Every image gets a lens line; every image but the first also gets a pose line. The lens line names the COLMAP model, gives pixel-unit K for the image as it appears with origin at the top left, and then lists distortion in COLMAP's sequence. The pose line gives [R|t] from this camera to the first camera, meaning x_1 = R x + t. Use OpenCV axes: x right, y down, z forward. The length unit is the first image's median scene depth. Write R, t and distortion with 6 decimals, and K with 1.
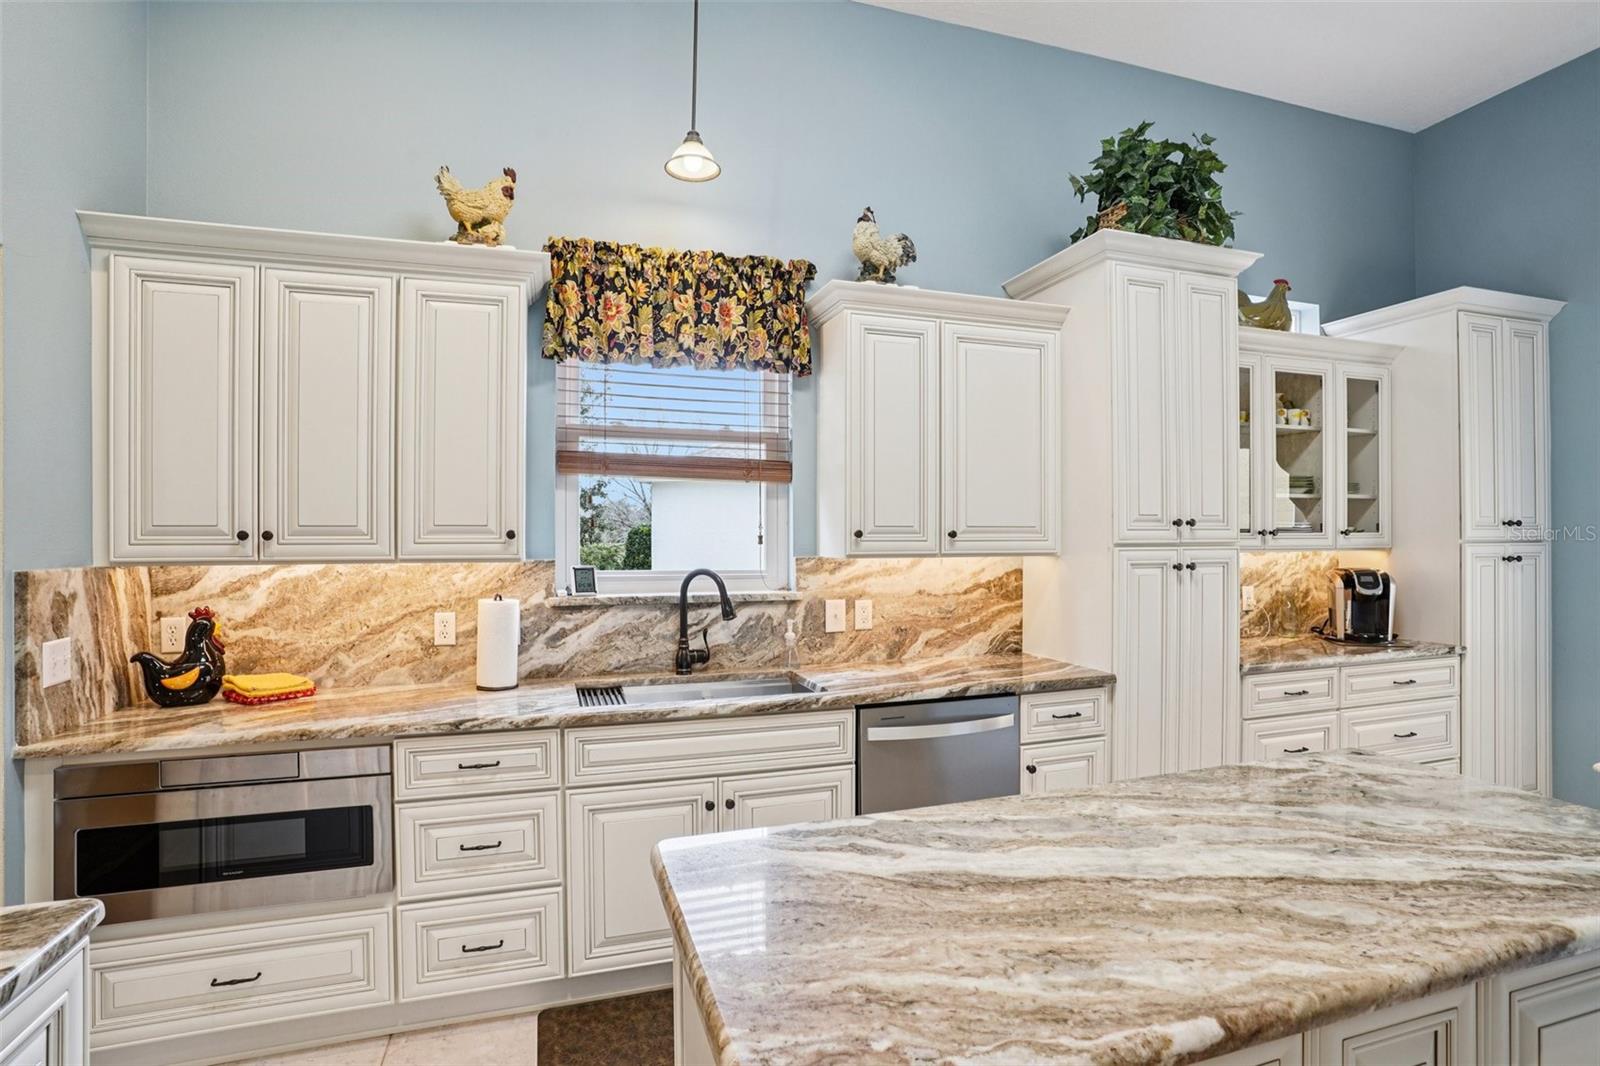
lens RADIAL K [[799.0, 0, 800.3], [0, 799.0, 536.7], [0, 0, 1]] dist [-0.066589, 0.029134]
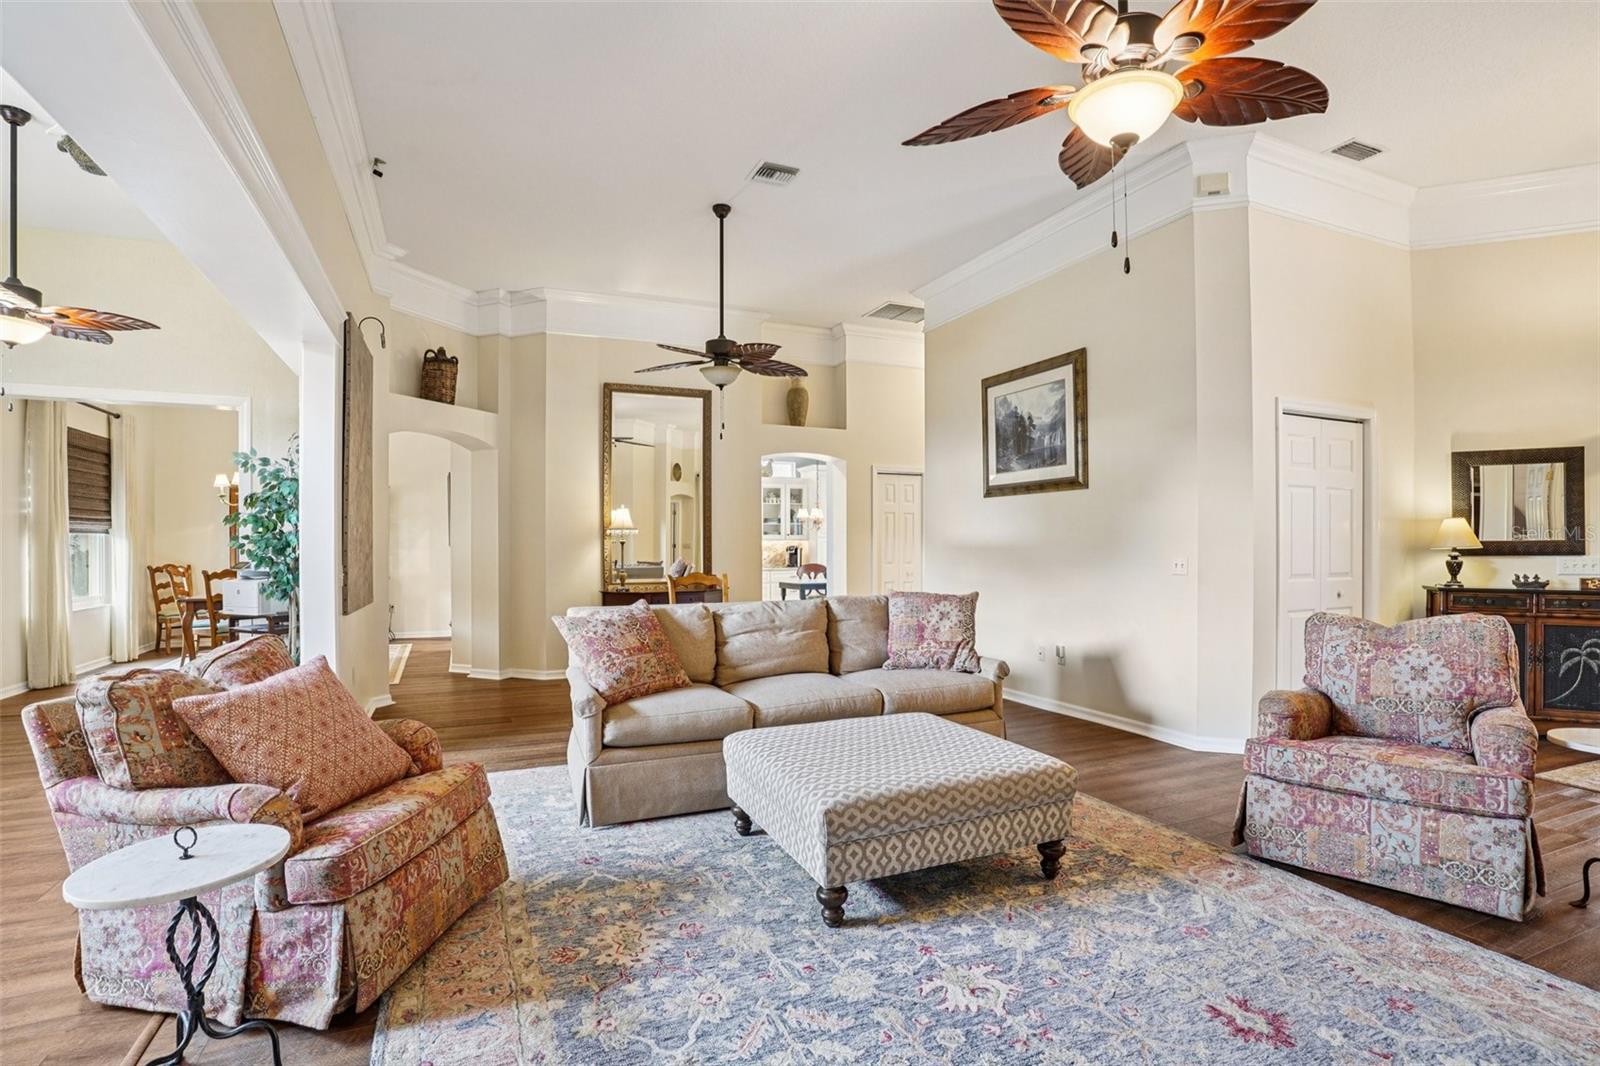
lens RADIAL K [[791.6, 0, 792.0], [0, 791.6, 537.7], [0, 0, 1]] dist [-0.073443, 0.035151]
pose [[0.996499, -0.002083, 0.083576, 0.459656], [0.002707, 0.999969, -0.007357, 0.036543], [-0.083558, 0.007557, 0.996474, -2.536488]]
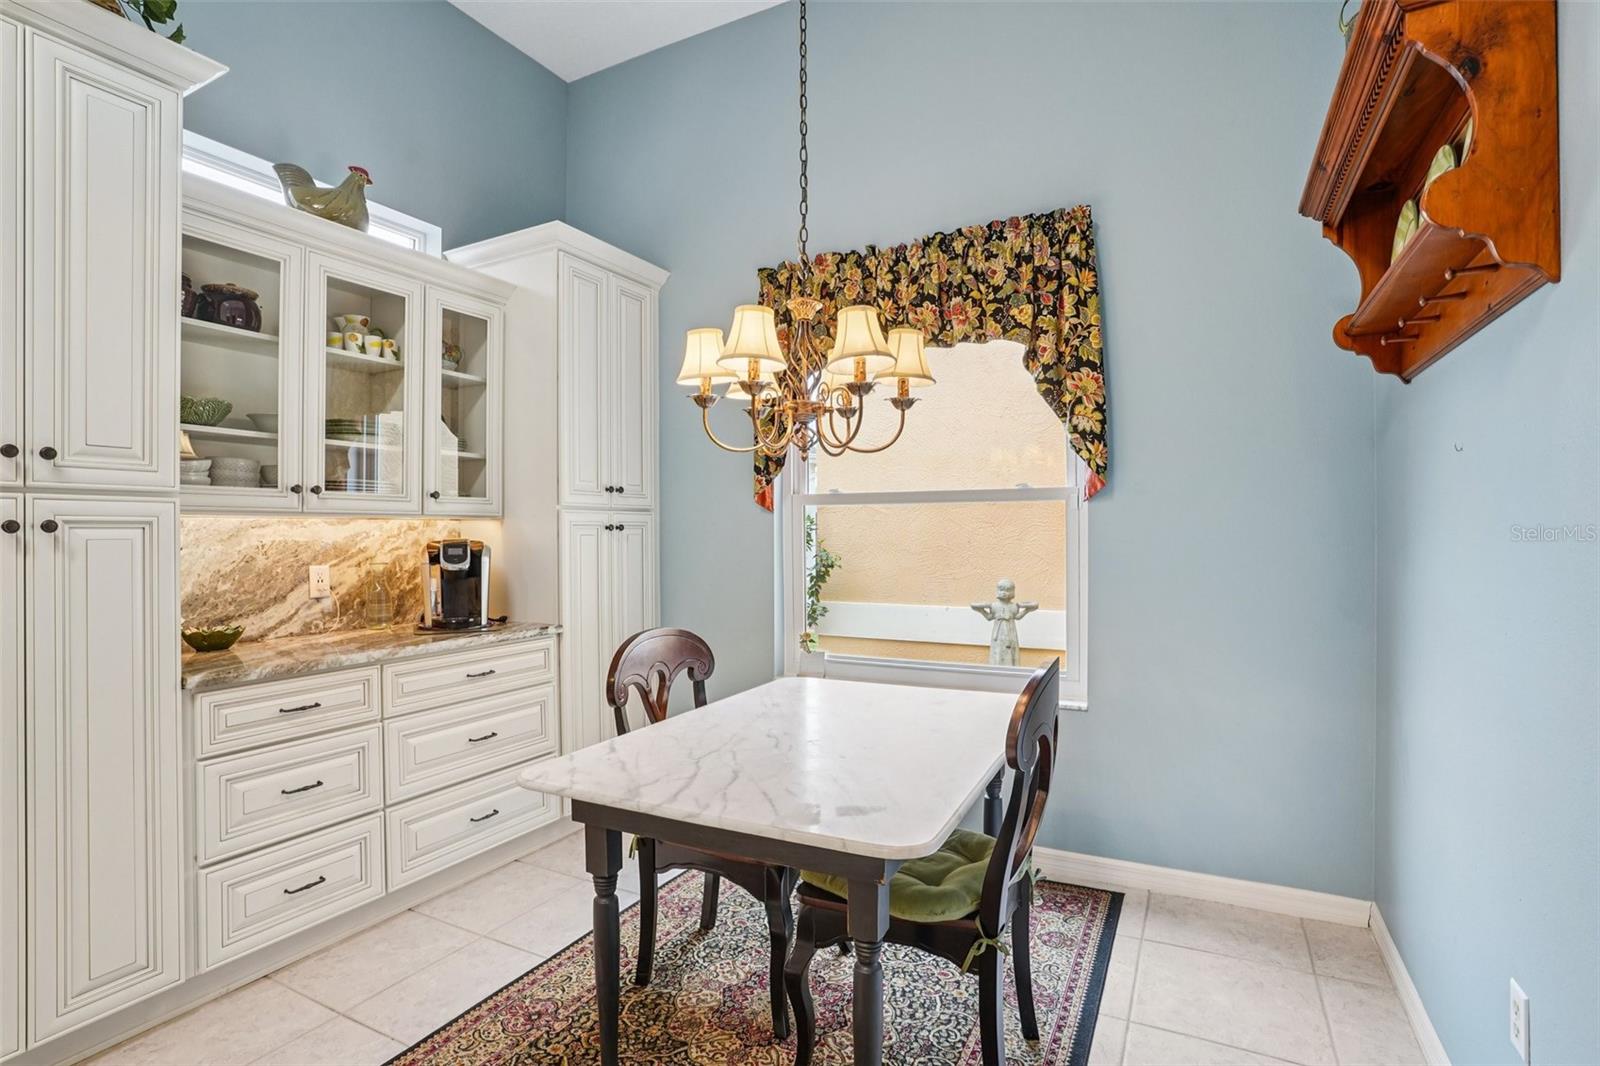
lens RADIAL K [[791.6, 0, 792.0], [0, 791.6, 537.7], [0, 0, 1]] dist [-0.073443, 0.035151]
pose [[0.721074, -0.003487, 0.692850, 0.424515], [0.001489, 0.999993, 0.003483, 0.038393], [-0.692857, -0.001480, 0.721074, 0.162444]]
